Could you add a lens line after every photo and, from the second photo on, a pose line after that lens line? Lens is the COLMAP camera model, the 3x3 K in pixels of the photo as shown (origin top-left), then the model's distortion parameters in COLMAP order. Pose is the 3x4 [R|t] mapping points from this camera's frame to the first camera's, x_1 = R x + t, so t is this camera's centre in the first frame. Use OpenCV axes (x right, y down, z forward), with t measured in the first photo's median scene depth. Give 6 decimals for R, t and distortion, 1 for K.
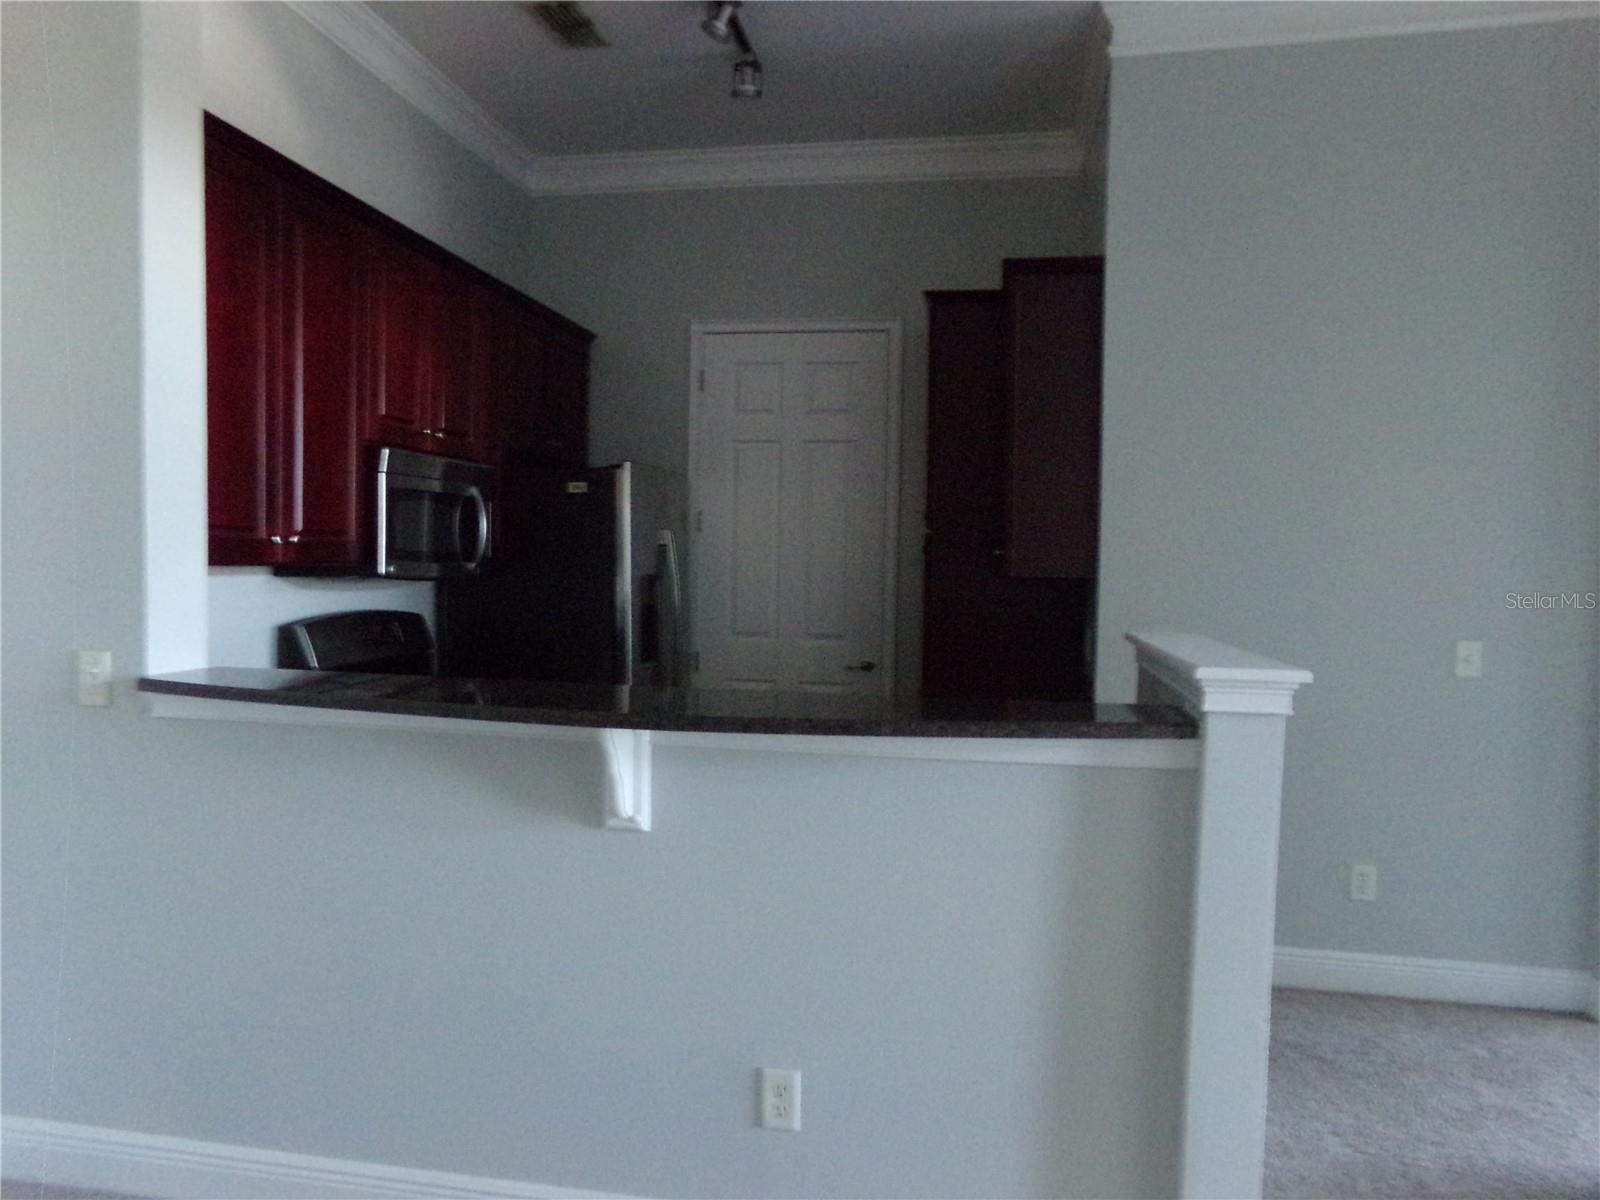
lens RADIAL K [[1093.2, 0, 800.0], [0, 1093.2, 600.0], [0, 0, 1]] dist [-0.033074, 0.001643]
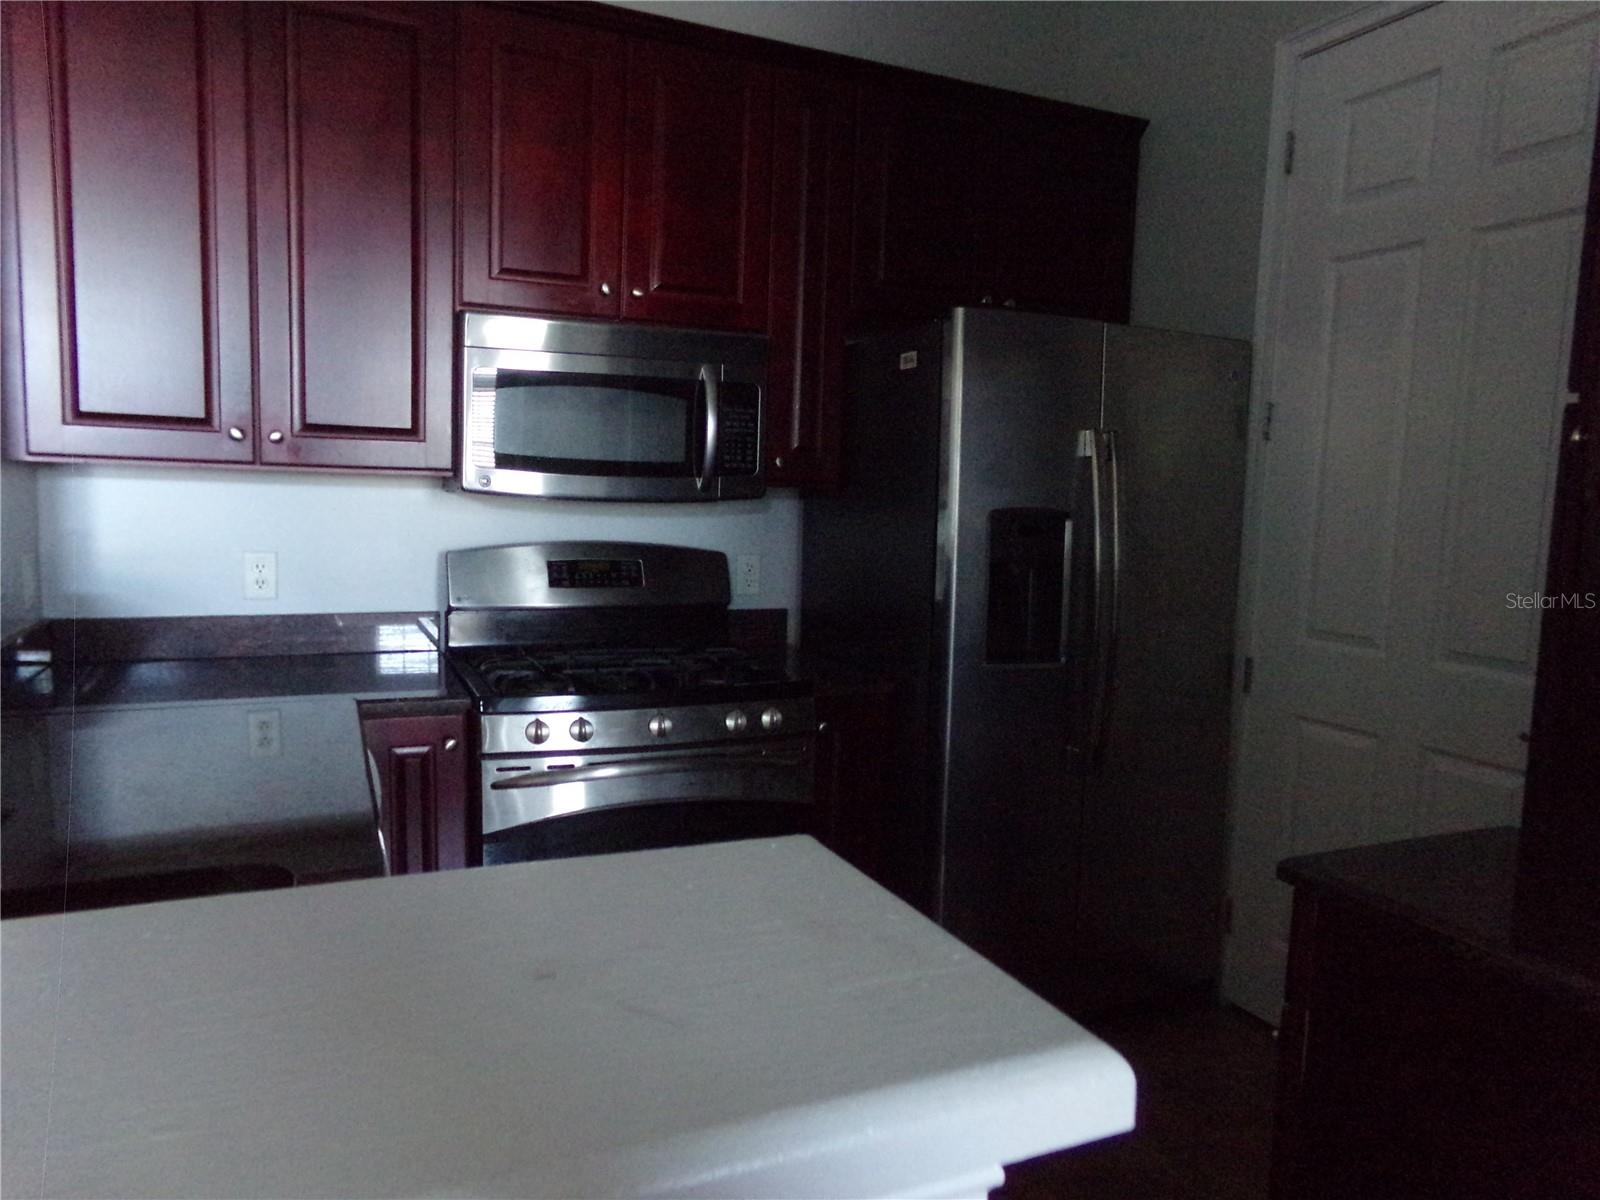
lens RADIAL K [[1099.1, 0, 800.0], [0, 1099.1, 600.0], [0, 0, 1]] dist [-0.002084, 0.003341]
pose [[0.582999, 0.086968, -0.807805, 0.339400], [-0.056987, 0.996183, 0.066121, -0.009172], [0.810472, 0.007486, 0.585730, 0.753752]]
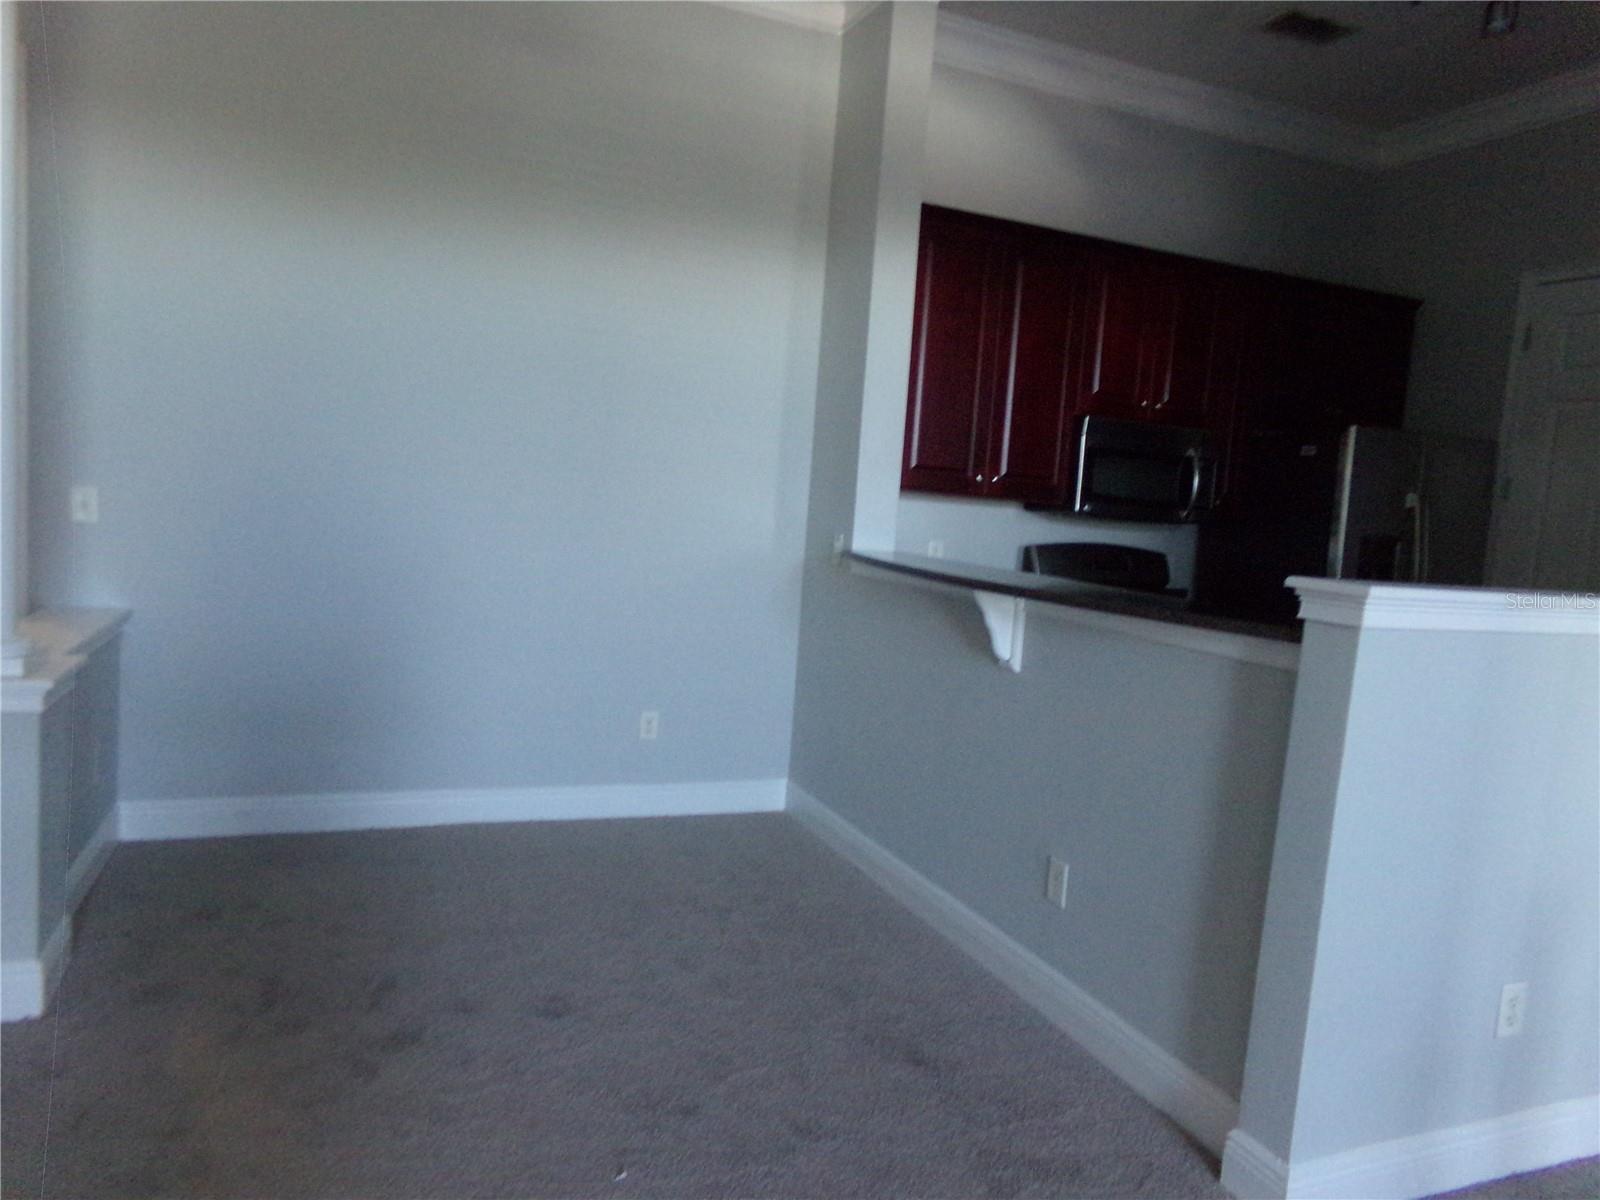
lens RADIAL K [[1099.1, 0, 800.0], [0, 1099.1, 600.0], [0, 0, 1]] dist [-0.002084, 0.003341]
pose [[0.544742, 0.103188, -0.832231, 0.567630], [-0.097399, 0.993470, 0.059427, 0.037430], [0.832928, 0.048686, 0.551235, -0.024803]]
